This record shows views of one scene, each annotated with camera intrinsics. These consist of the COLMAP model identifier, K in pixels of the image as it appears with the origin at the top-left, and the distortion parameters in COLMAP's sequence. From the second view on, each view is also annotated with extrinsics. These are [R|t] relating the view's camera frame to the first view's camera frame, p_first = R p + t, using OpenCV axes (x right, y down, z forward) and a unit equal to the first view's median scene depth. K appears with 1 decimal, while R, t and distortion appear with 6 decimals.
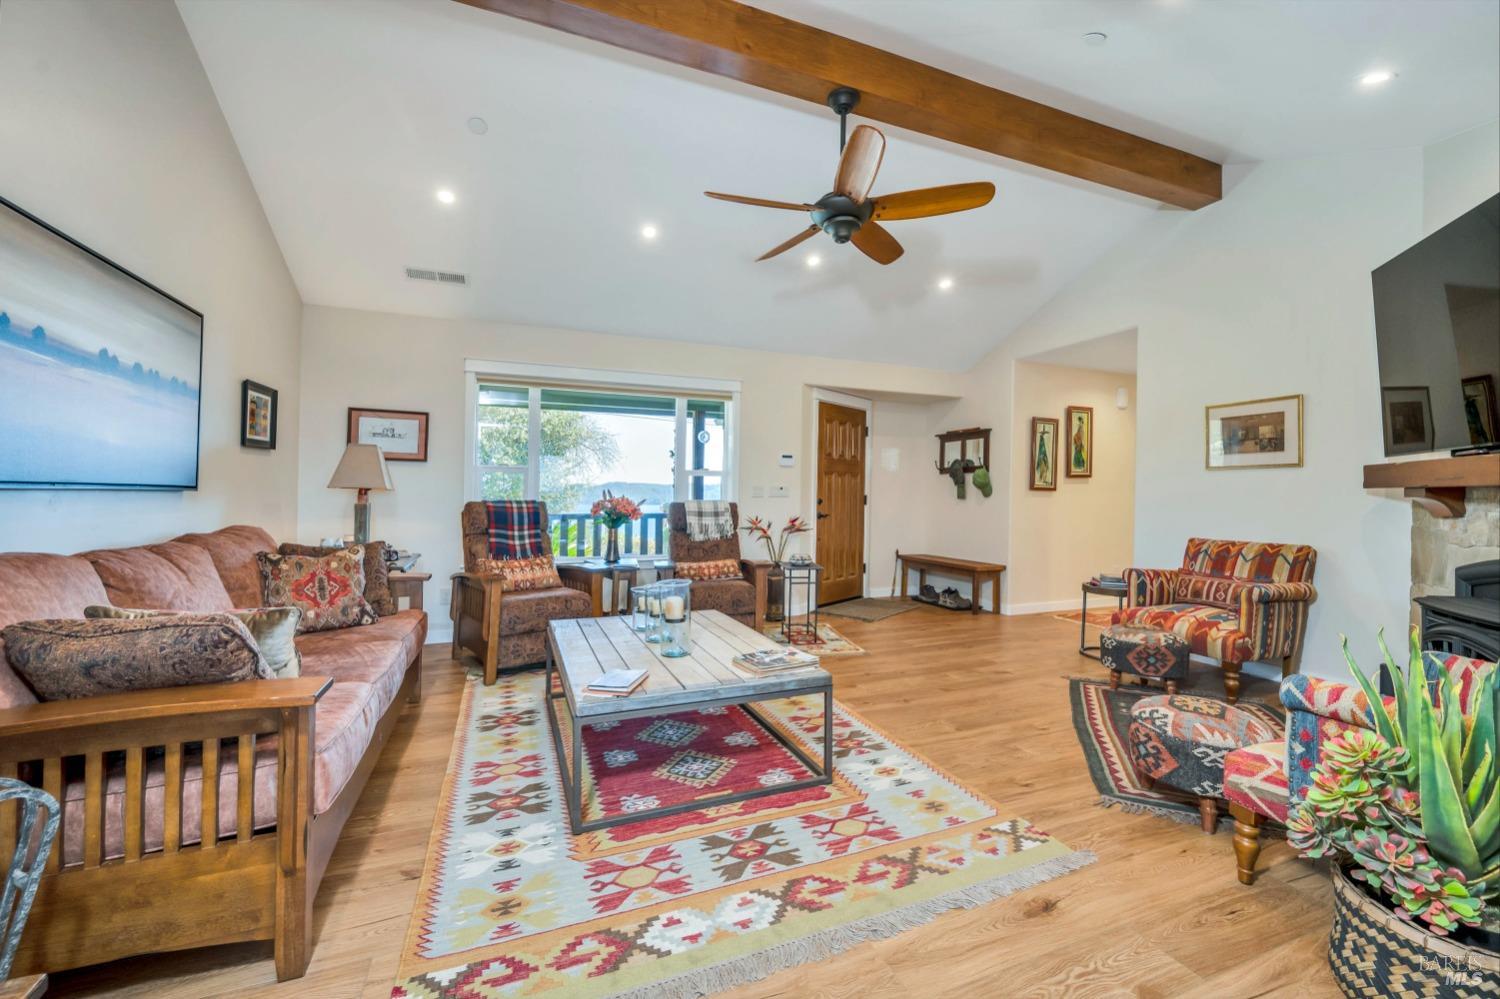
lens RADIAL K [[602.4, 0, 755.9], [0, 602.4, 496.2], [0, 0, 1]] dist [0.003265, -0.000085]
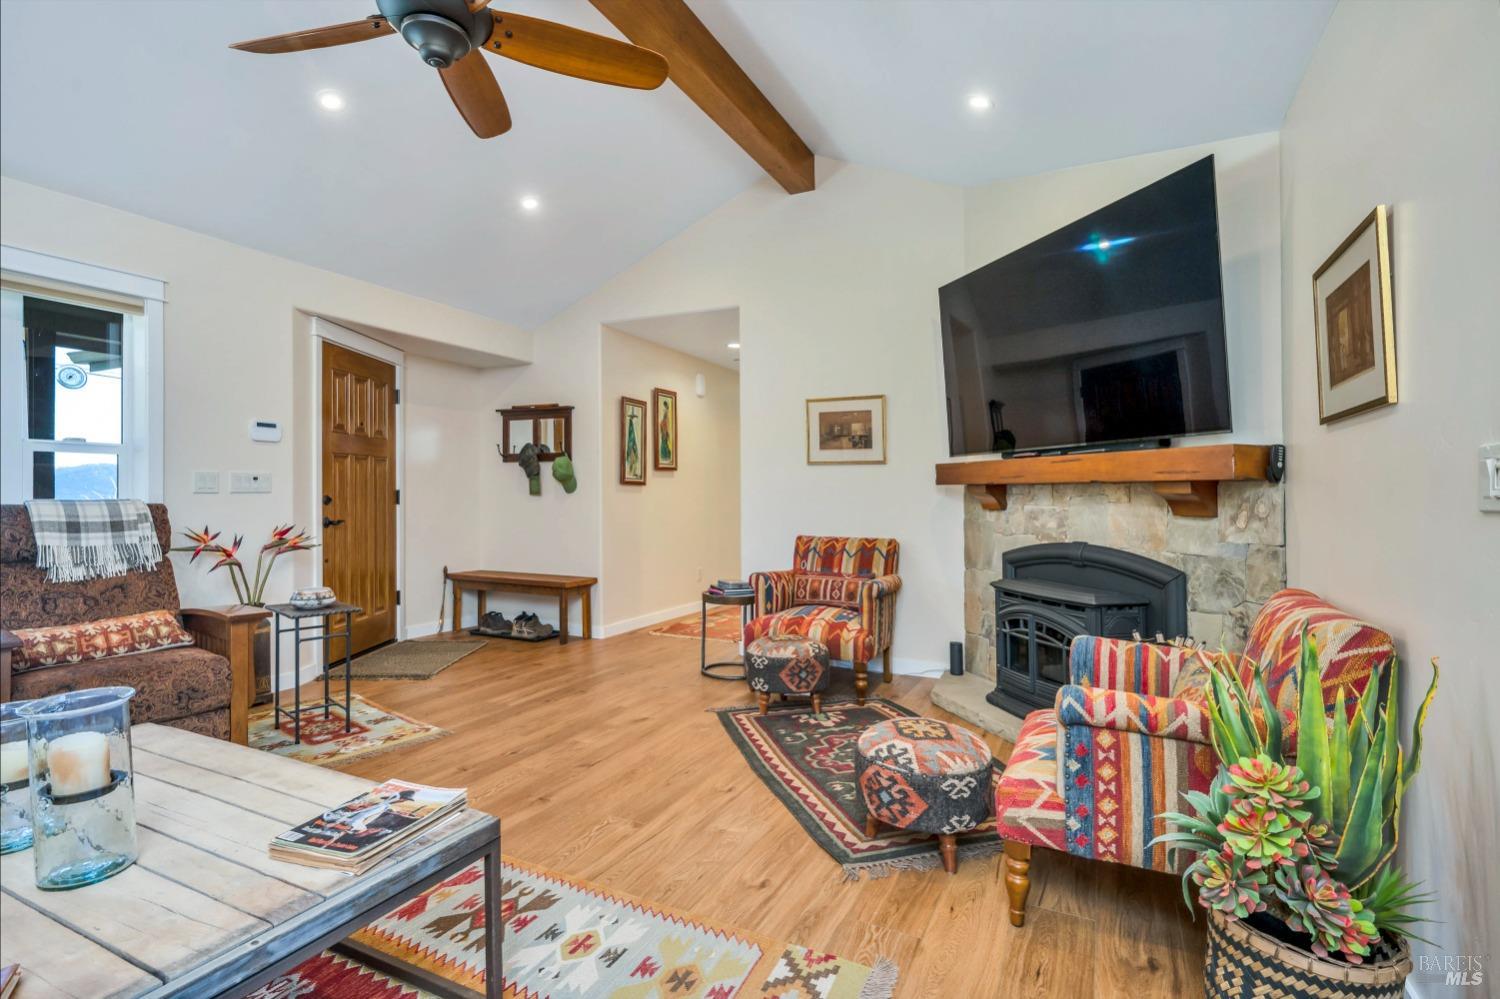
lens RADIAL K [[707.4, 0, 767.5], [0, 707.4, 504.2], [0, 0, 1]] dist [0.001244, 0.000339]
pose [[0.742583, -0.011732, 0.669651, -0.068251], [-0.000647, 0.999834, 0.018235, -0.001168], [-0.669754, -0.013974, 0.742452, 0.203057]]
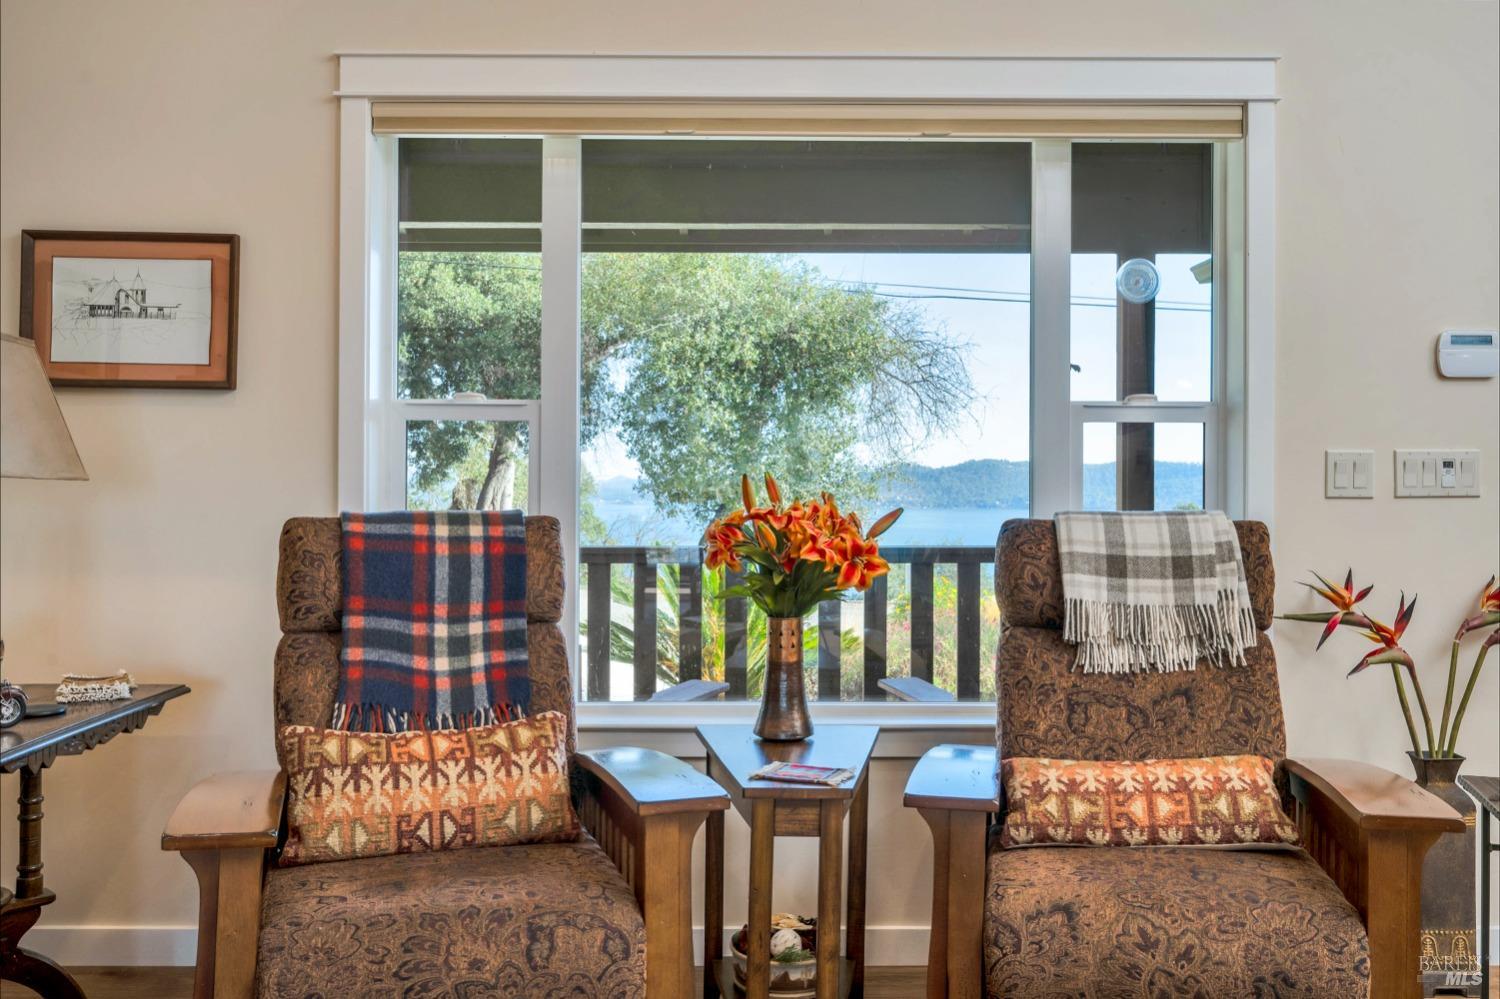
lens RADIAL K [[1405.5, 0, 755.5], [0, 1405.5, 493.9], [0, 0, 1]] dist [0.005258, 0.000000]
pose [[0.932514, -0.001322, -0.361132, -0.023314], [0.003381, 0.999981, 0.005069, -0.005705], [0.361119, -0.005948, 0.932501, 0.454363]]
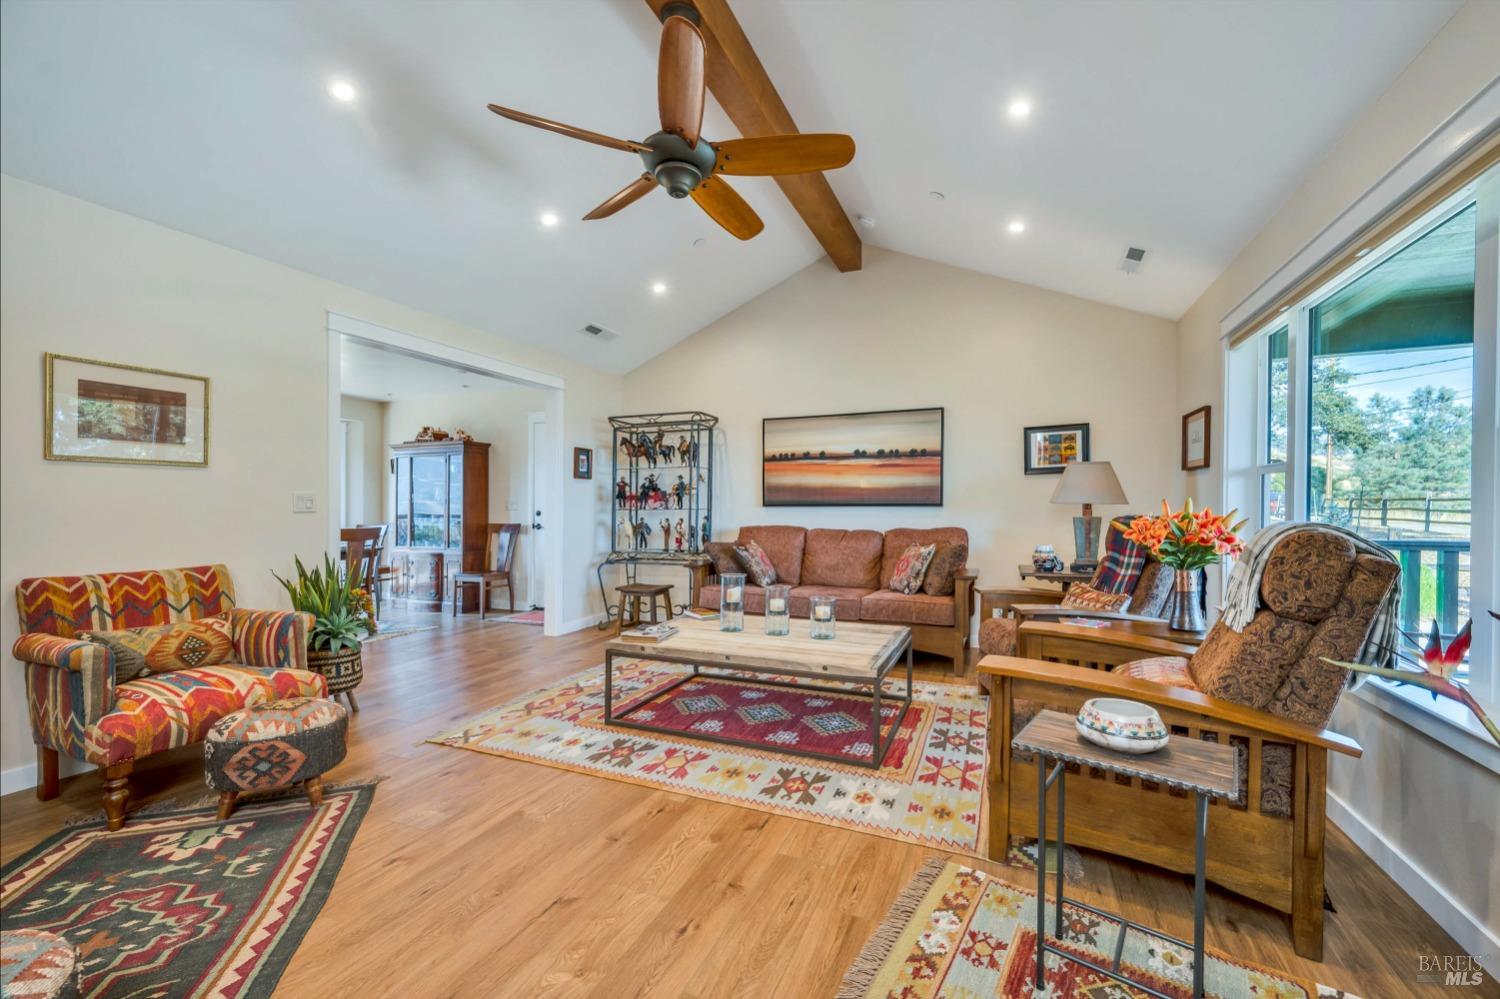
lens RADIAL K [[602.4, 0, 745.4], [0, 602.4, 505.5], [0, 0, 1]] dist [0.003265, -0.000085]
pose [[-0.726281, -0.006997, -0.687362, 0.454934], [-0.004490, 0.999975, -0.005436, 0.001045], [0.687383, -0.000862, -0.726295, 1.213850]]
